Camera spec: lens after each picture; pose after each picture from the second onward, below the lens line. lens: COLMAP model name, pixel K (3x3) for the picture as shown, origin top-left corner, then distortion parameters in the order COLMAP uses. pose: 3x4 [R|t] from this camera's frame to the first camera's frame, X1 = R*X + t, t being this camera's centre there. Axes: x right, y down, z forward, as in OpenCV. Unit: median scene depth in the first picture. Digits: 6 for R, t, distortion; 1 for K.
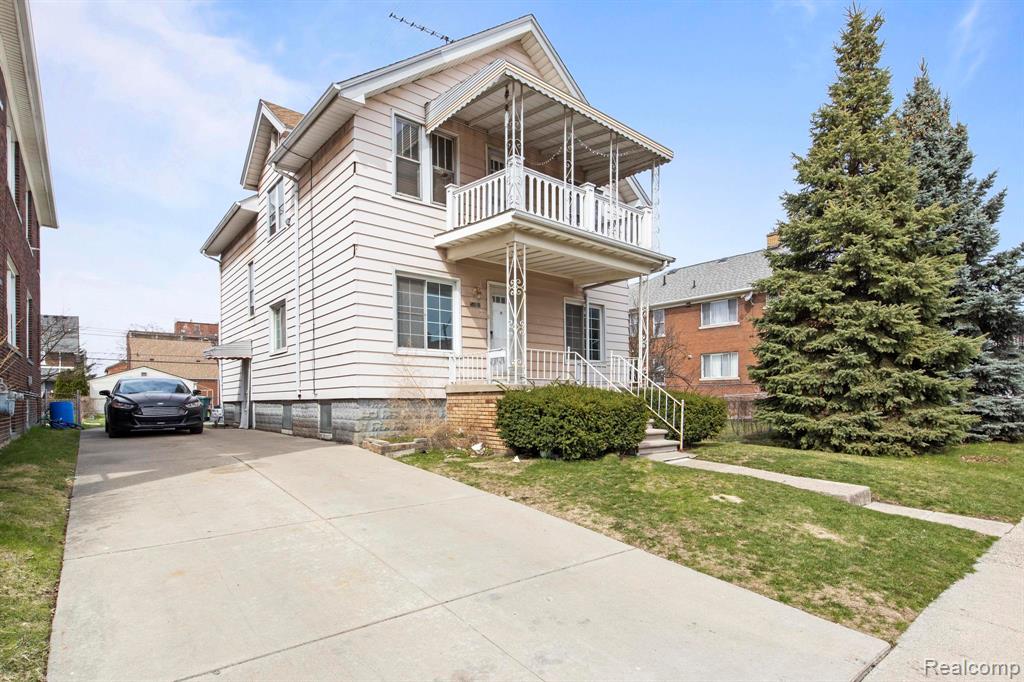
lens RADIAL K [[527.6, 0, 514.2], [0, 527.6, 407.3], [0, 0, 1]] dist [-0.001210, -0.000399]
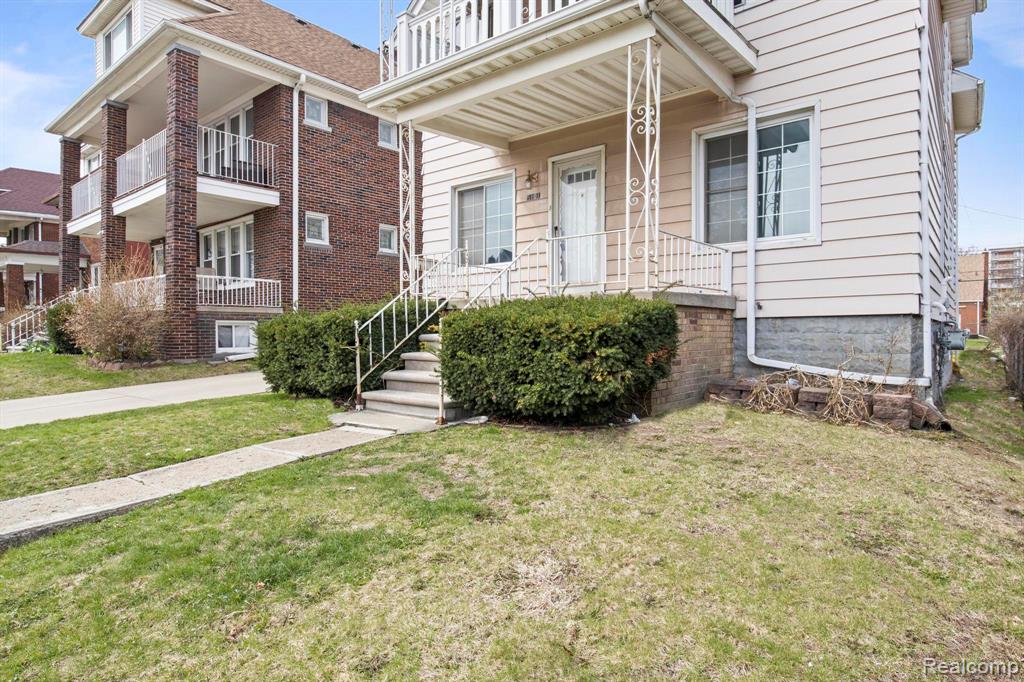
lens RADIAL K [[573.1, 0, 524.2], [0, 573.1, 344.3], [0, 0, 1]] dist [-0.021182, -0.000035]
pose [[0.204284, 0.026628, -0.978549, 0.804651], [-0.011181, 0.999628, 0.024867, -0.003889], [0.978848, 0.005861, 0.204506, 0.905028]]
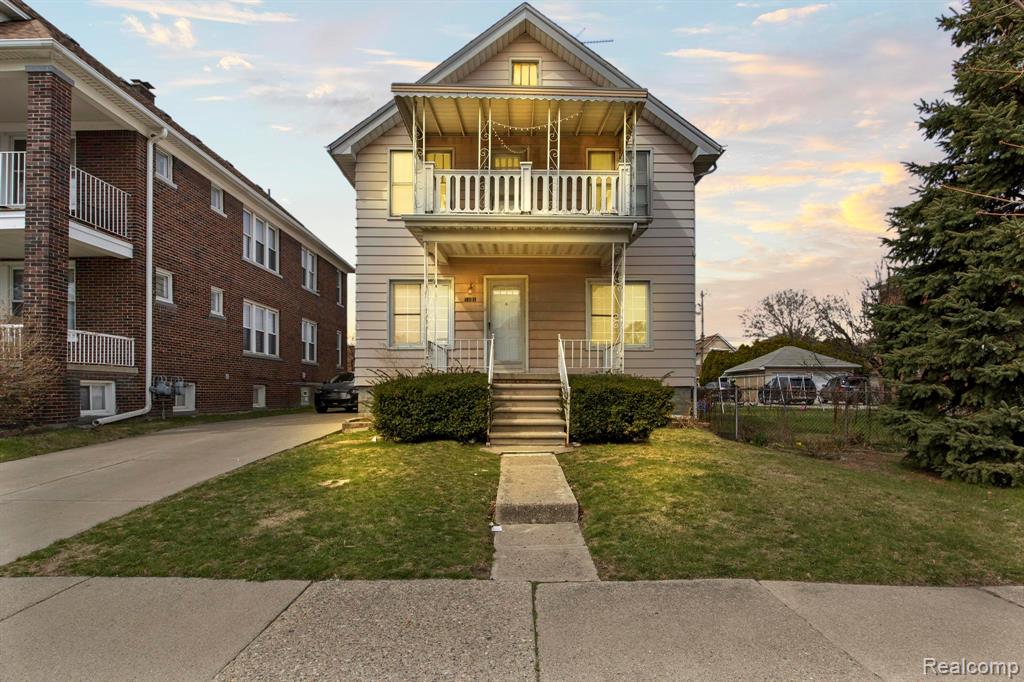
lens RADIAL K [[521.2, 0, 512.9], [0, 521.2, 393.3], [0, 0, 1]] dist [-0.002436, -0.000720]
pose [[0.761512, 0.009497, -0.648081, 0.759360], [-0.013164, 0.999913, -0.000814, -0.001801], [0.648017, 0.009151, 0.761571, 0.266942]]
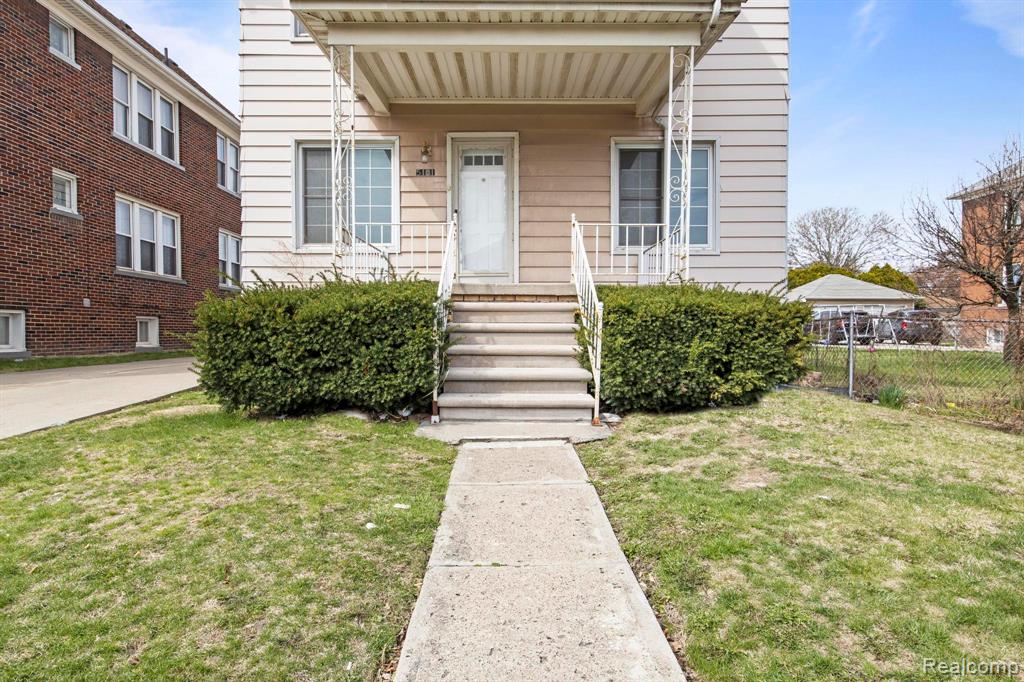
lens RADIAL K [[557.4, 0, 509.0], [0, 557.4, 350.5], [0, 0, 1]] dist [-0.004419, -0.001074]
pose [[0.766912, 0.030214, -0.641041, 0.518799], [-0.013699, 0.999434, 0.030716, 0.010810], [0.641606, -0.014775, 0.766892, 0.572302]]
